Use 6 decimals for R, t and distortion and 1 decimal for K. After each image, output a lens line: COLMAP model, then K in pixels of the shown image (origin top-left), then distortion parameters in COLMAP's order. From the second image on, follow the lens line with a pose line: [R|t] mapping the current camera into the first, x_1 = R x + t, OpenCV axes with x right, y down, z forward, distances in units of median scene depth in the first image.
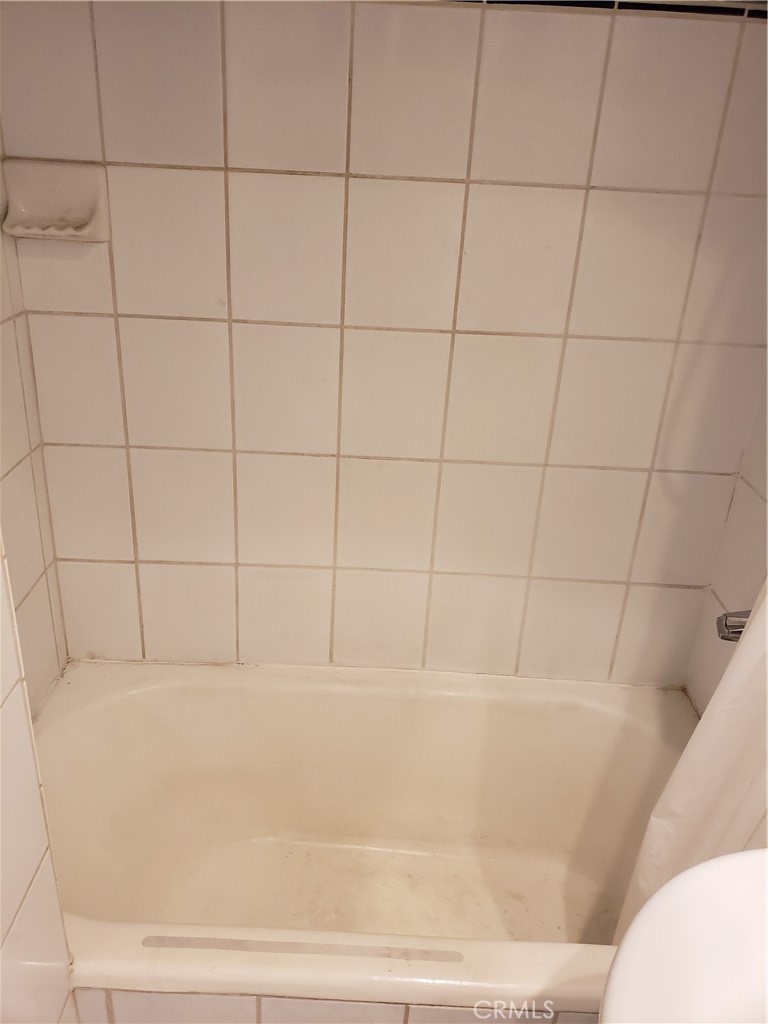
lens RADIAL K [[791.0, 0, 376.1], [0, 791.0, 510.8], [0, 0, 1]] dist [0.050019, -0.077052]
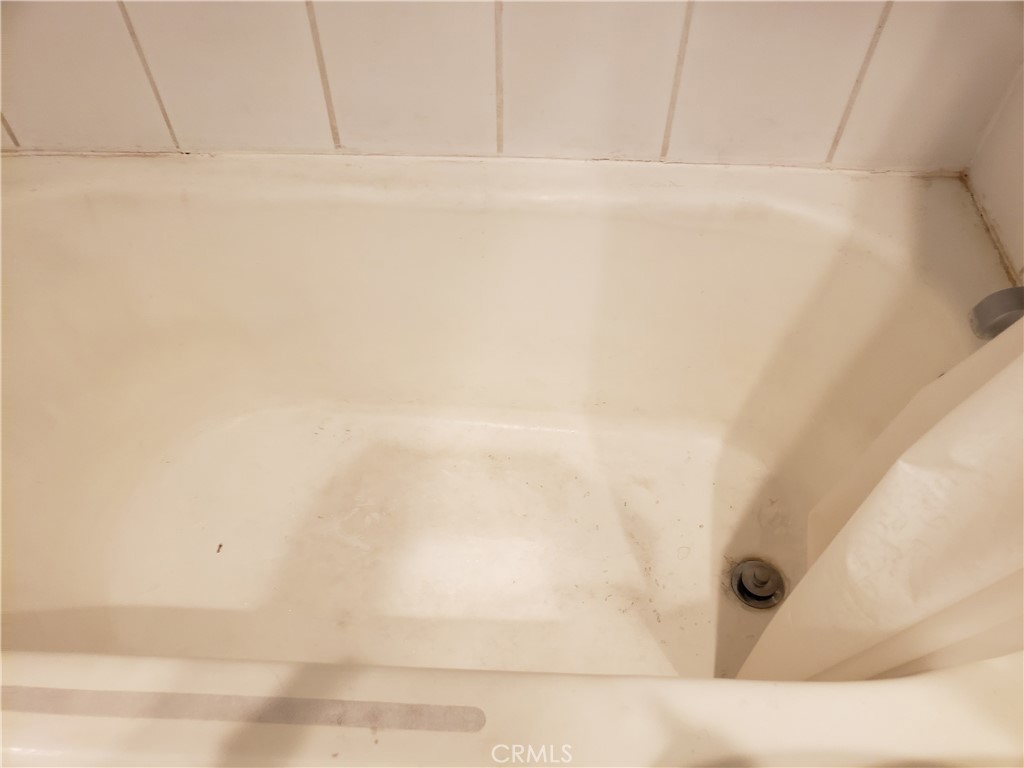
lens RADIAL K [[791.0, 0, 504.8], [0, 791.0, 390.0], [0, 0, 1]] dist [0.050019, -0.077052]
pose [[0.997536, -0.006527, -0.069854, 0.103790], [0.038353, 0.884456, 0.465046, 0.084173], [0.058748, -0.466579, 0.882526, 0.418358]]
